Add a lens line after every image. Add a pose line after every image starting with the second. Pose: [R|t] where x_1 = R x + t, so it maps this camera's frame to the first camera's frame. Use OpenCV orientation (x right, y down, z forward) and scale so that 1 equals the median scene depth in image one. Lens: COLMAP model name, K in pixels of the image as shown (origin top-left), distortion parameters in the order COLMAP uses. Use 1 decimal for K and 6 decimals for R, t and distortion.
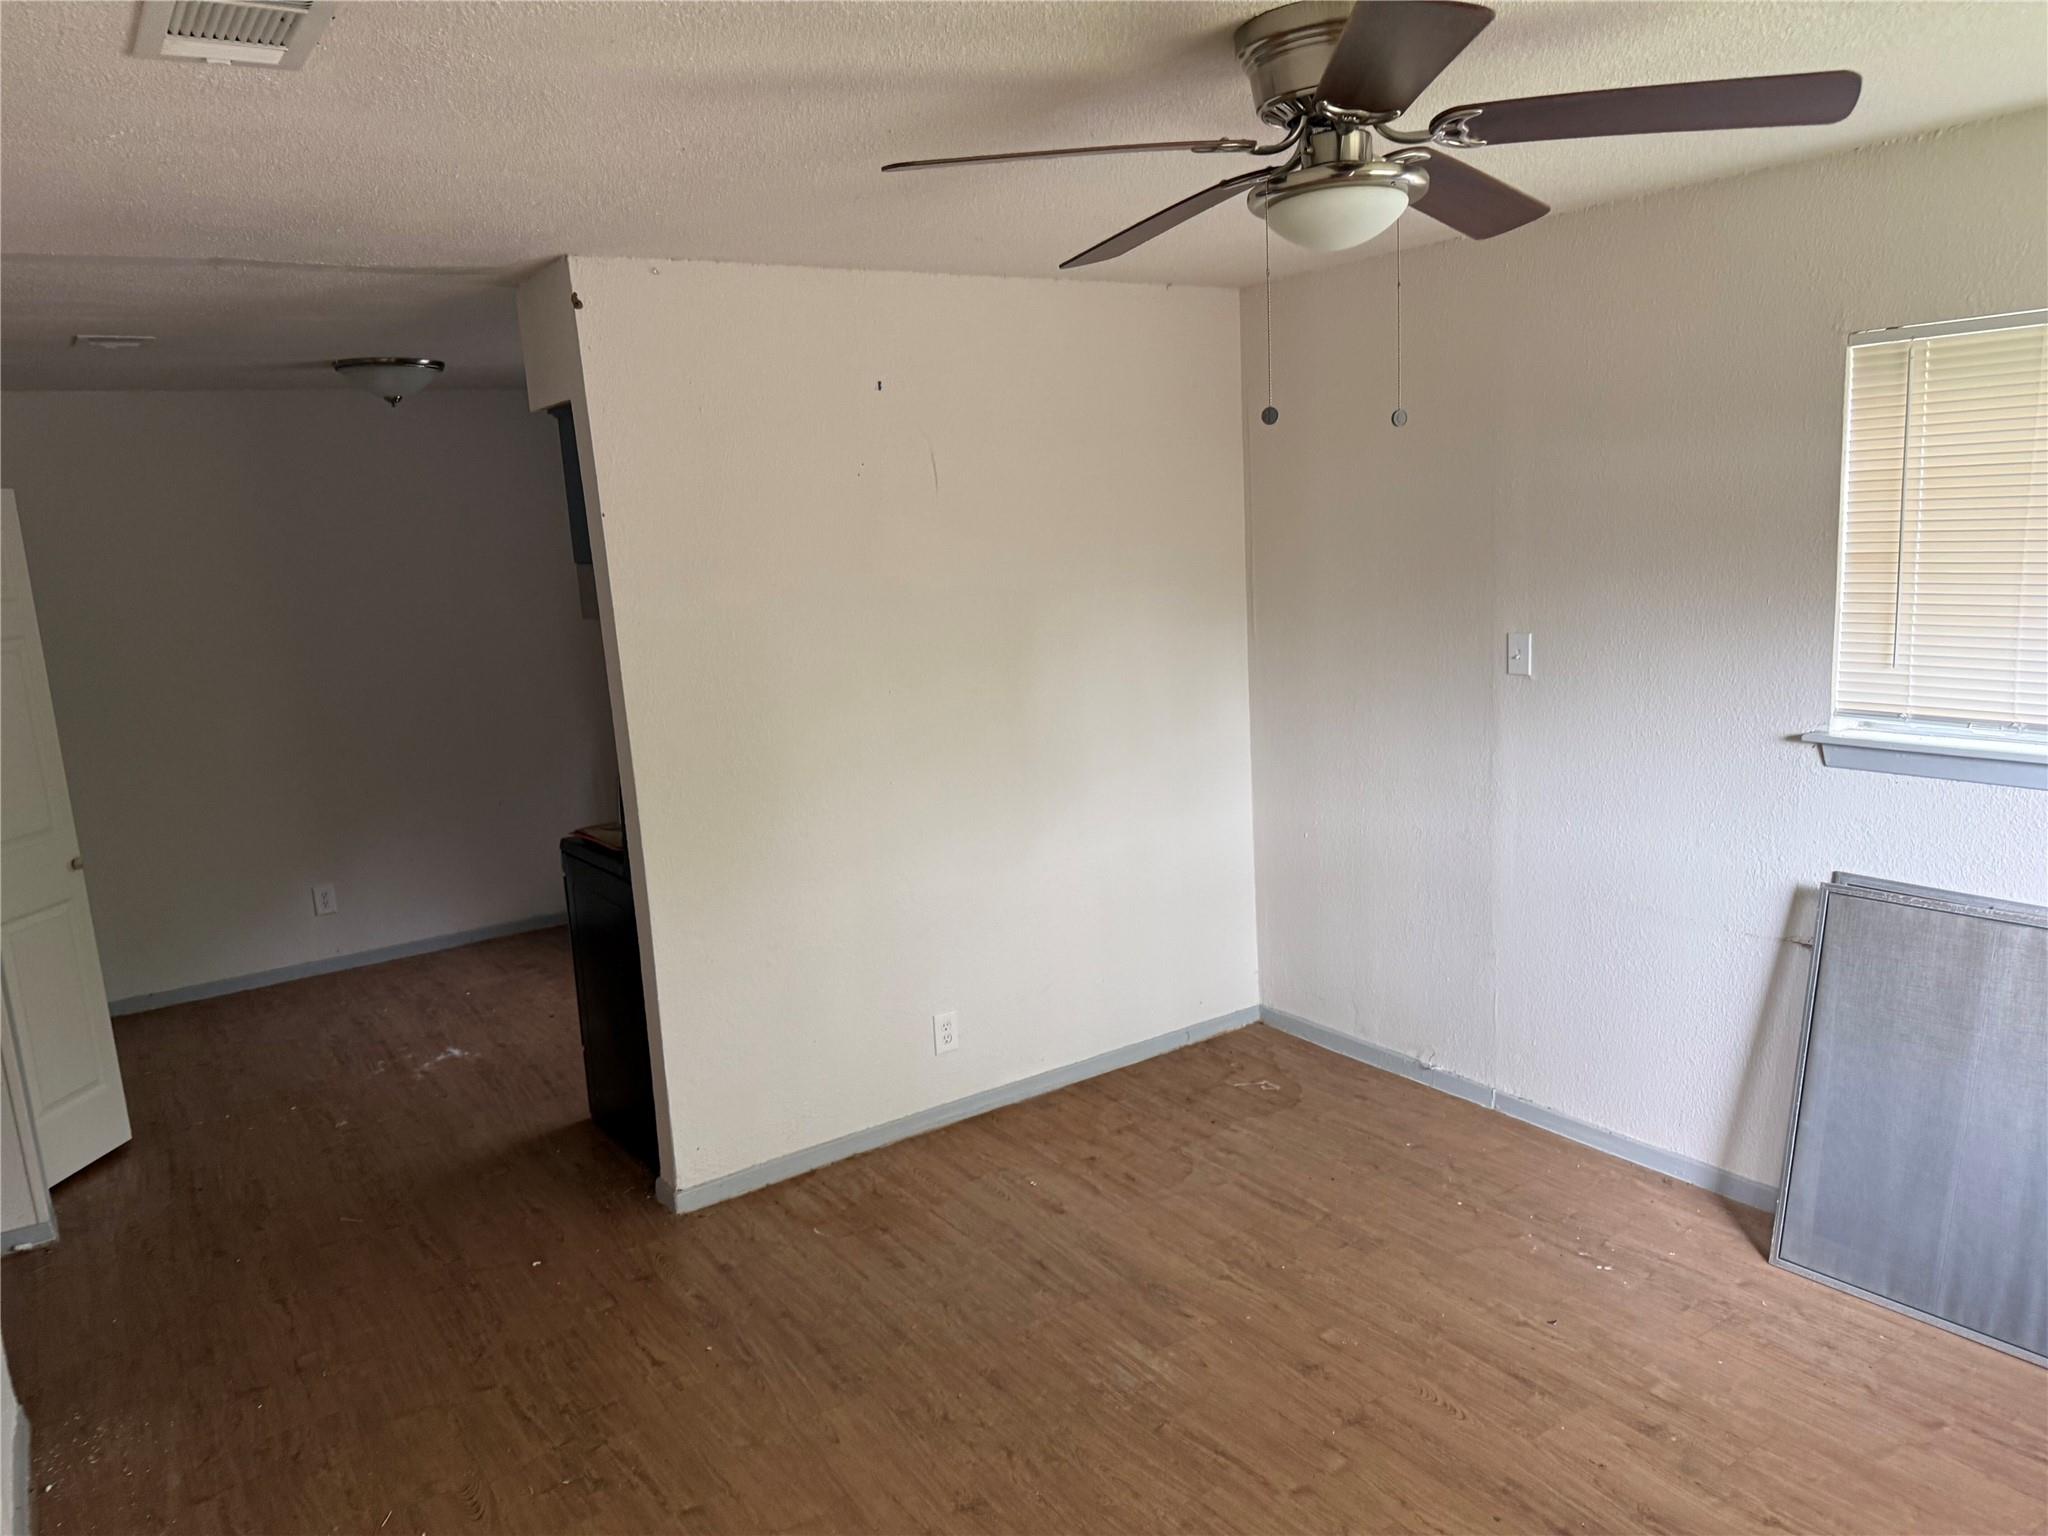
lens RADIAL K [[1428.1, 0, 1031.8], [0, 1428.1, 774.8], [0, 0, 1]] dist [0.050080, -0.072835]
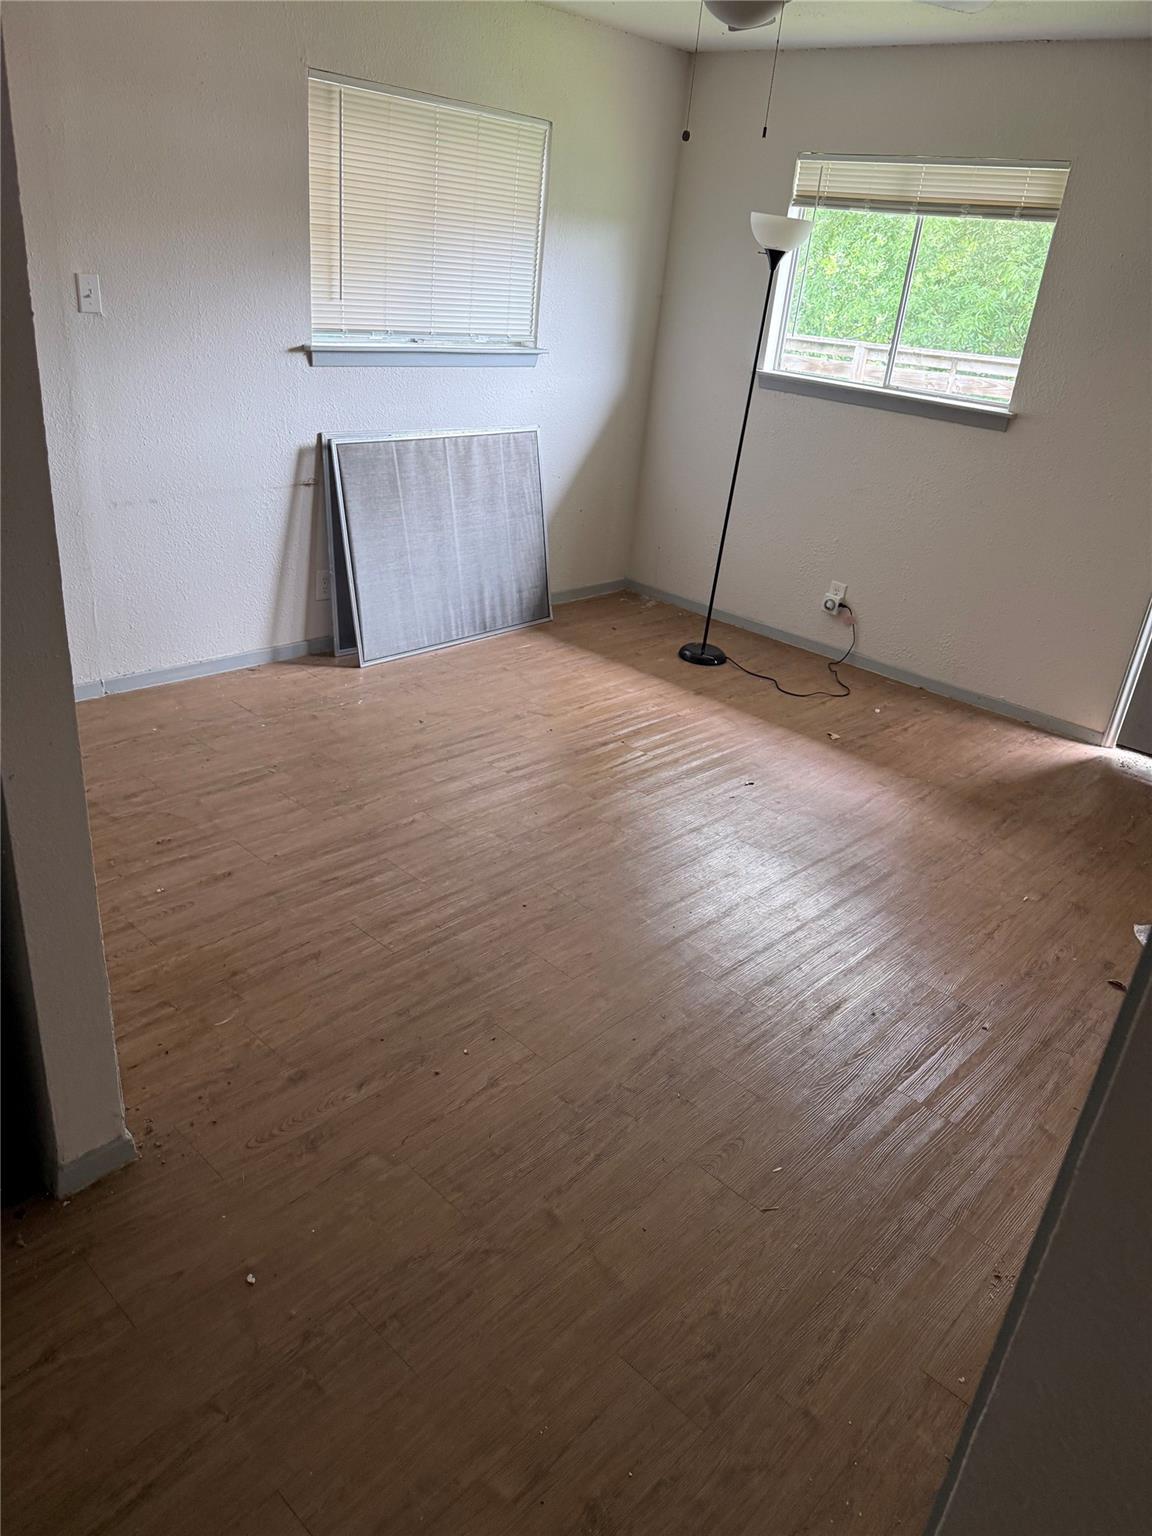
lens RADIAL K [[1071.1, 0, 584.7], [0, 1071.1, 766.8], [0, 0, 1]] dist [0.050080, -0.072835]
pose [[-0.199382, -0.390167, 0.898897, -0.780723], [0.094435, 0.905395, 0.413934, -0.071251], [-0.975361, 0.167418, -0.143675, 0.939408]]
